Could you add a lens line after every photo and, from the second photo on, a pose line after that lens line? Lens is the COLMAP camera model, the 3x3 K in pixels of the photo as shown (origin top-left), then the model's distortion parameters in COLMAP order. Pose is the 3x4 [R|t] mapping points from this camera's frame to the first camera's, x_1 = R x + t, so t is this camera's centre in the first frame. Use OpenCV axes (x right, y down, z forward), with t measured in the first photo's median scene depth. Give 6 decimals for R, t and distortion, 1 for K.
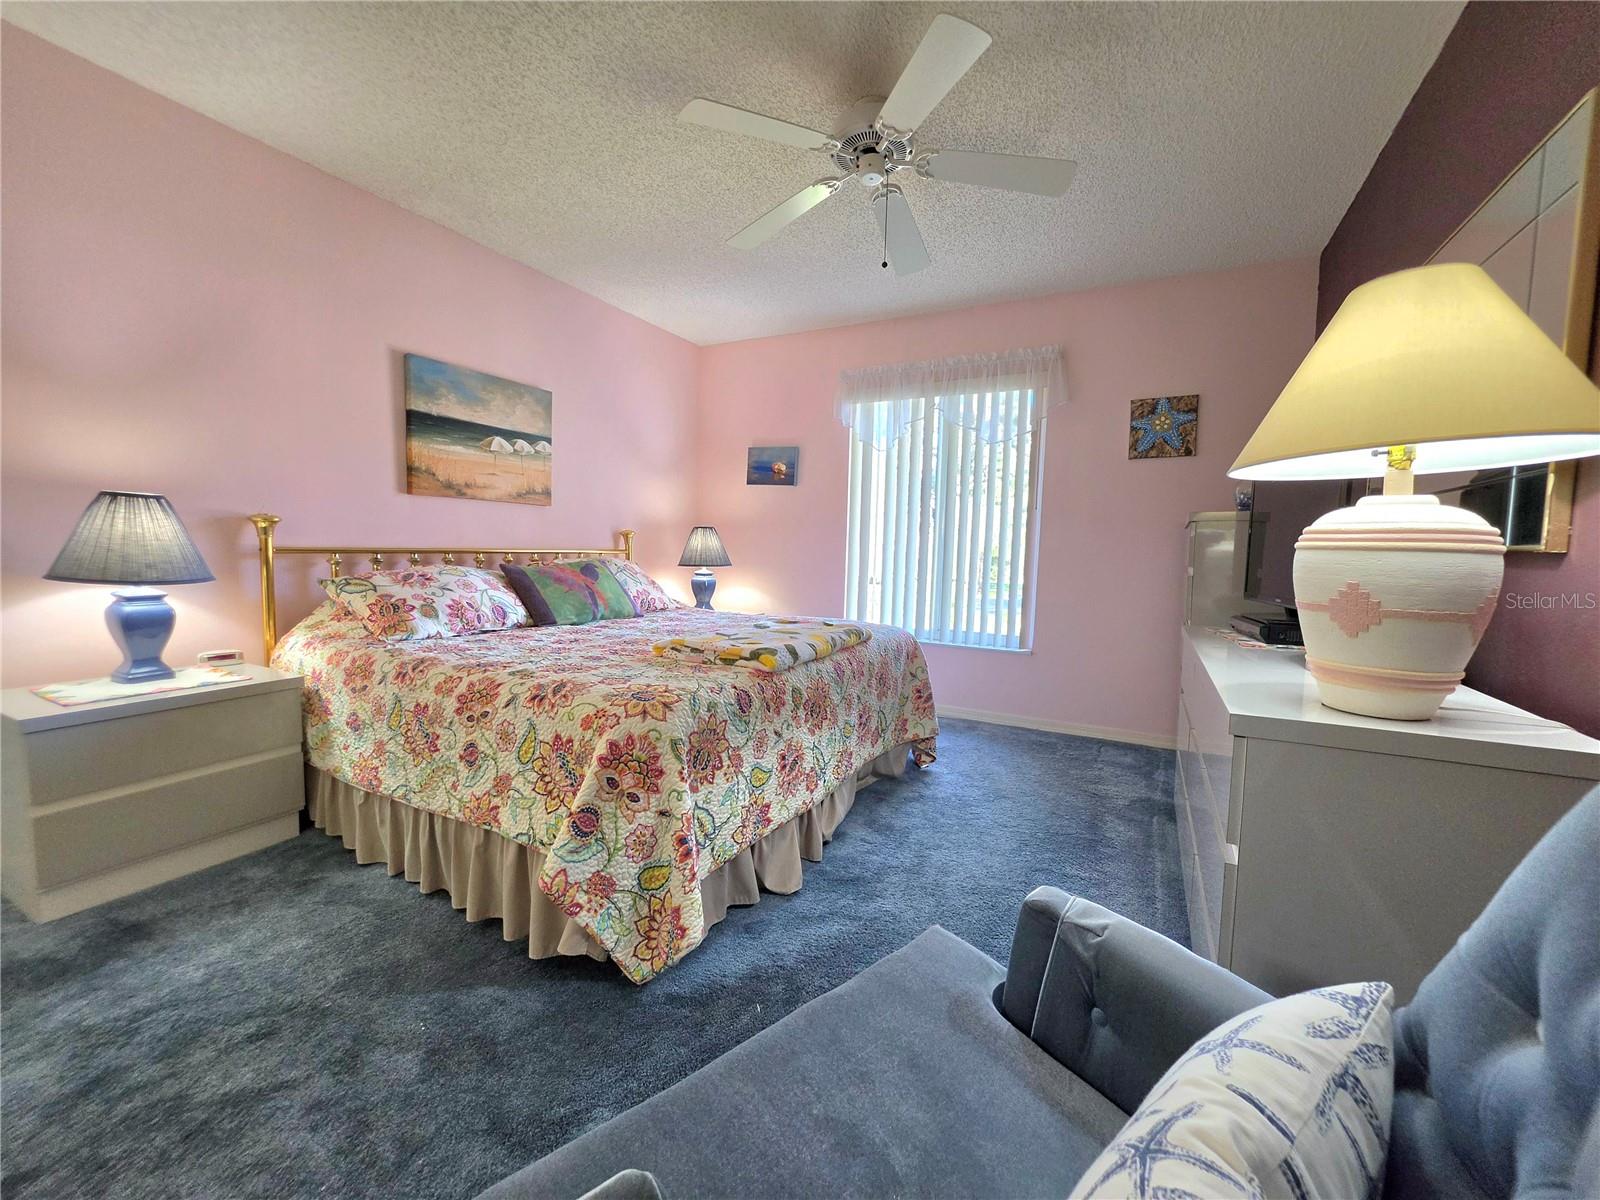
lens RADIAL K [[647.9, 0, 803.9], [0, 647.9, 599.0], [0, 0, 1]] dist [-0.001643, 0.000041]
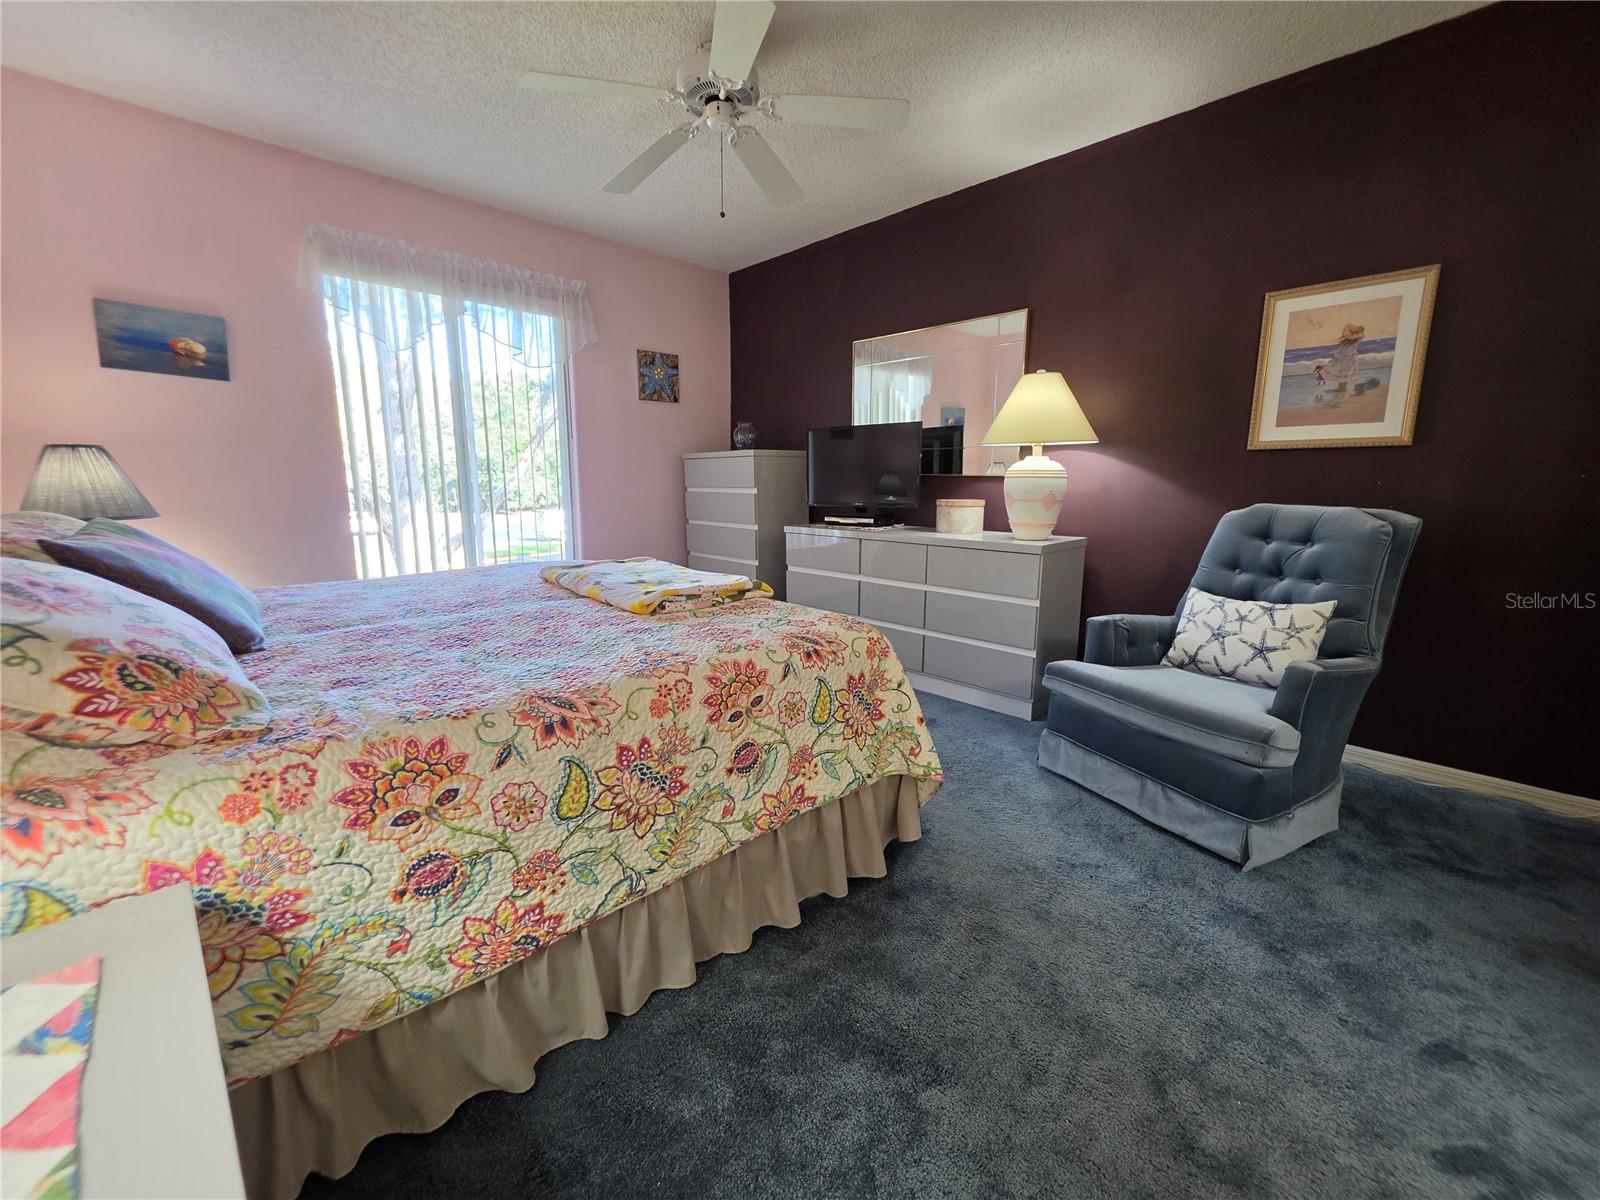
lens RADIAL K [[647.9, 0, 803.3], [0, 647.9, 594.0], [0, 0, 1]] dist [-0.001643, 0.000041]
pose [[0.293048, -0.189337, 0.937163, -1.012922], [0.079425, 0.981629, 0.173485, -0.075042], [-0.952793, 0.023595, 0.302703, 0.581027]]
